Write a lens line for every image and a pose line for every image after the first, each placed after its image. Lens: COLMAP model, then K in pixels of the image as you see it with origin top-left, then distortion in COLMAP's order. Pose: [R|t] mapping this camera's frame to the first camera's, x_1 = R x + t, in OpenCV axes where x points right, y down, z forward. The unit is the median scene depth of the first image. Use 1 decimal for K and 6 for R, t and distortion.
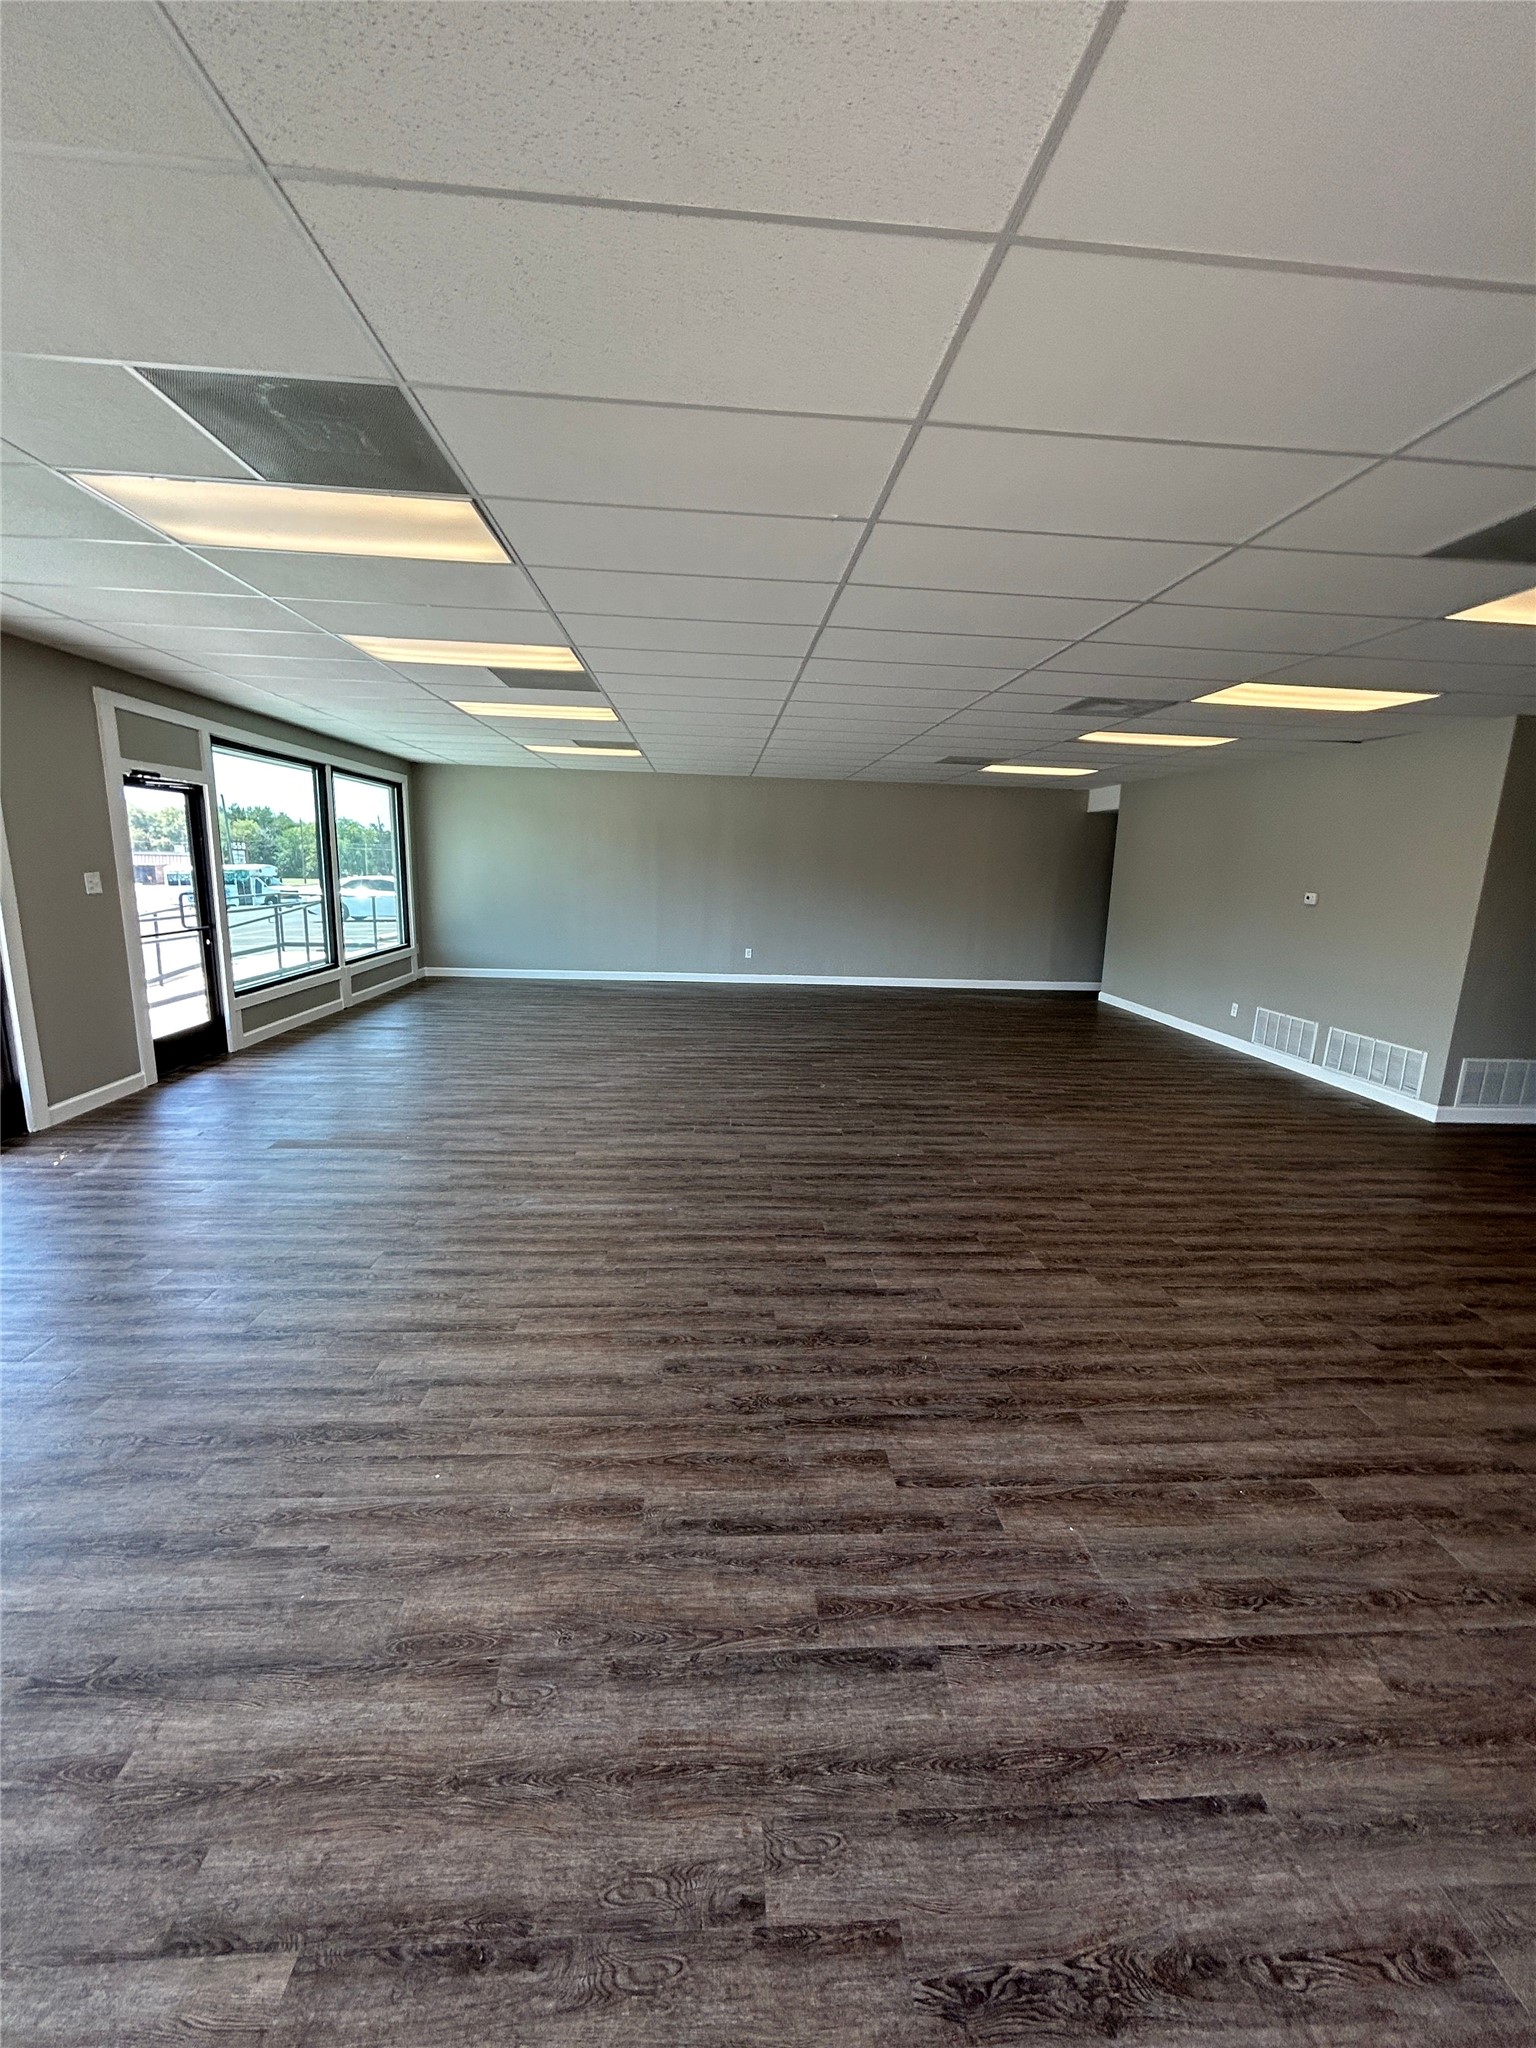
lens RADIAL K [[830.6, 0, 768.0], [0, 830.6, 1024.0], [0, 0, 1]] dist [-0.000828, 0.001512]
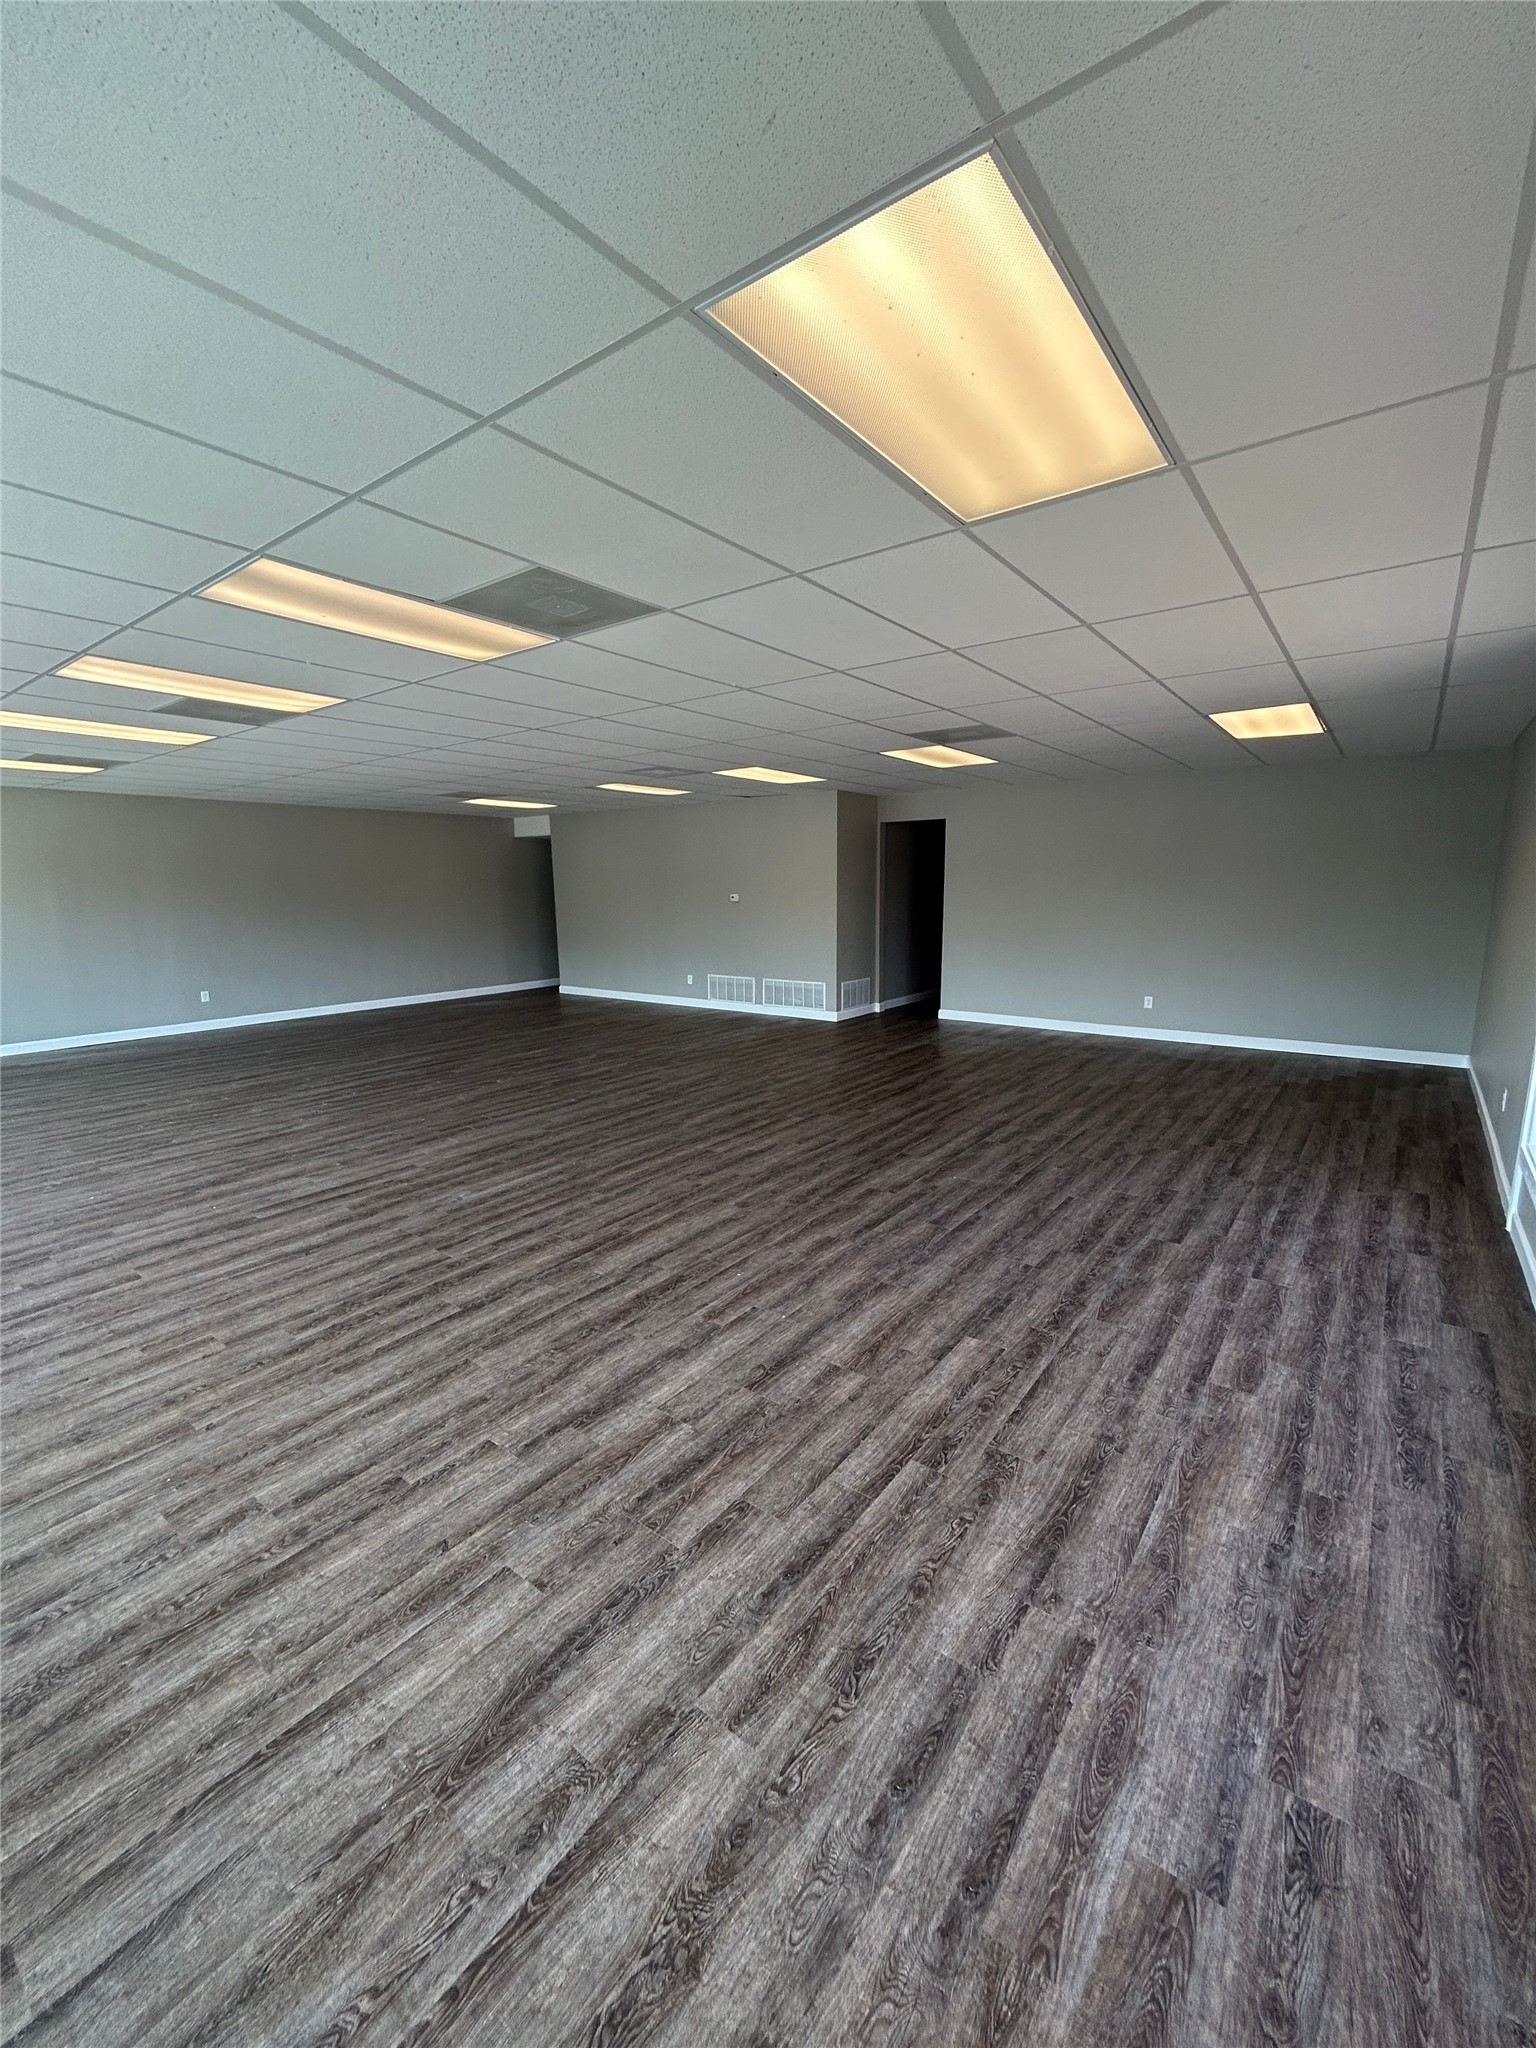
lens RADIAL K [[833.4, 0, 771.2], [0, 833.4, 1022.9], [0, 0, 1]] dist [-0.000703, 0.000192]
pose [[0.658186, -0.164088, 0.734756, -0.904459], [0.178191, 0.982182, 0.059722, -0.010934], [-0.731464, 0.091619, 0.675697, -0.110589]]
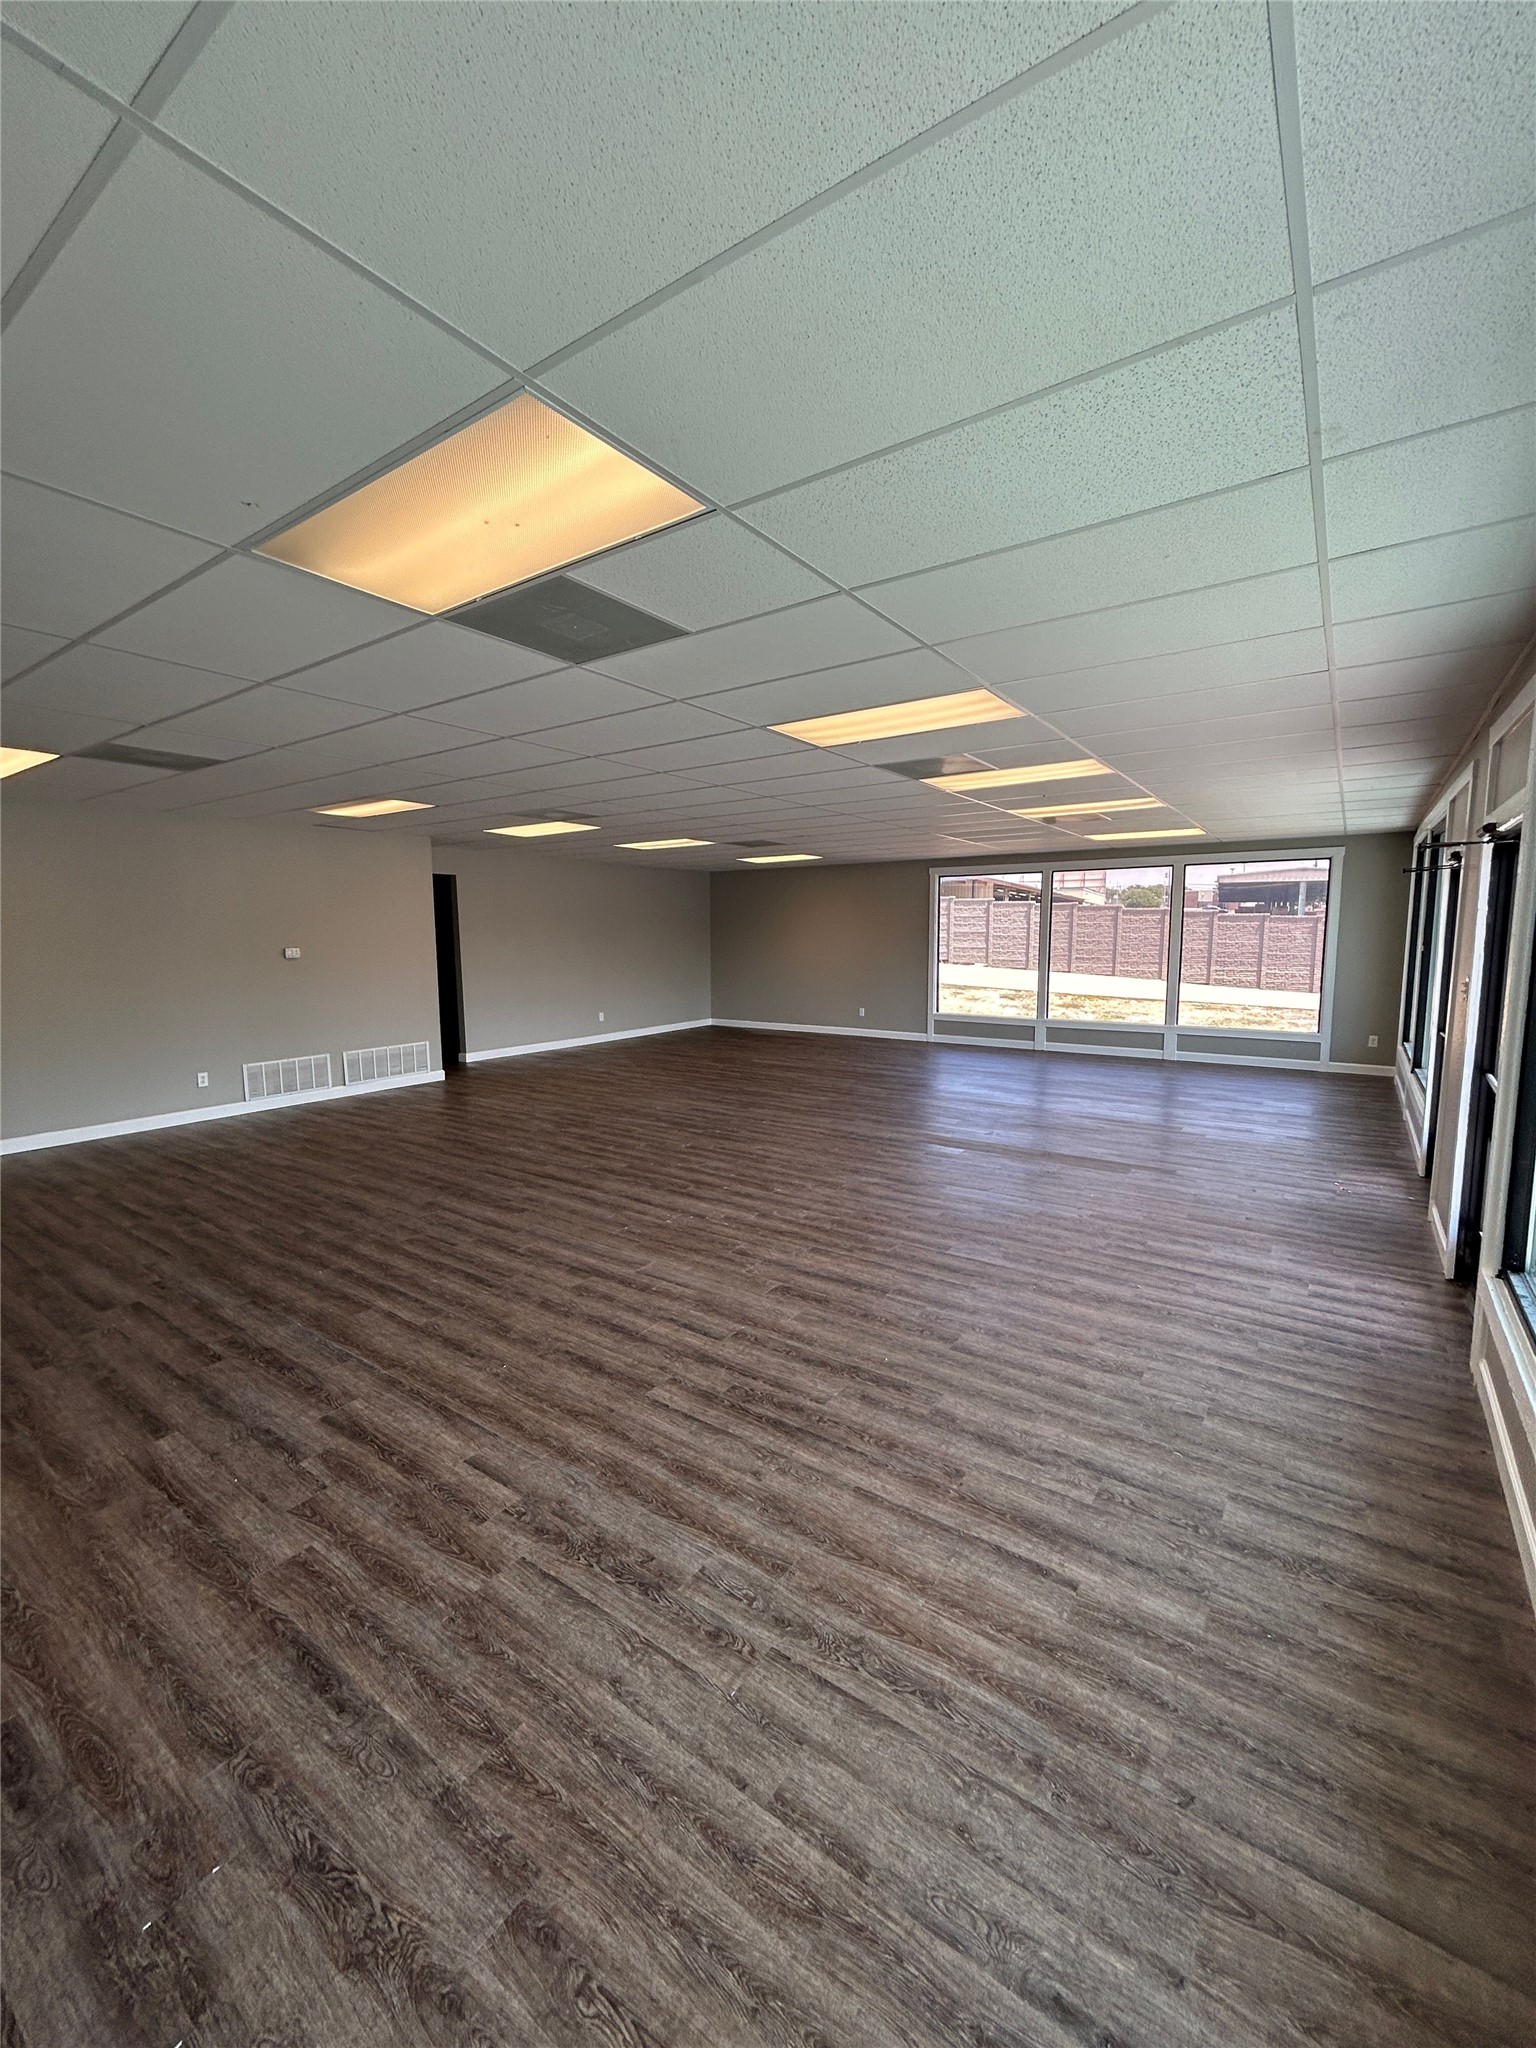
lens RADIAL K [[830.6, 0, 768.0], [0, 830.6, 1024.0], [0, 0, 1]] dist [-0.000828, 0.001512]
pose [[-0.777547, -0.097833, 0.621167, -1.131189], [0.102559, 0.954866, 0.278769, -0.613461], [-0.620404, 0.280463, -0.732420, 2.885770]]
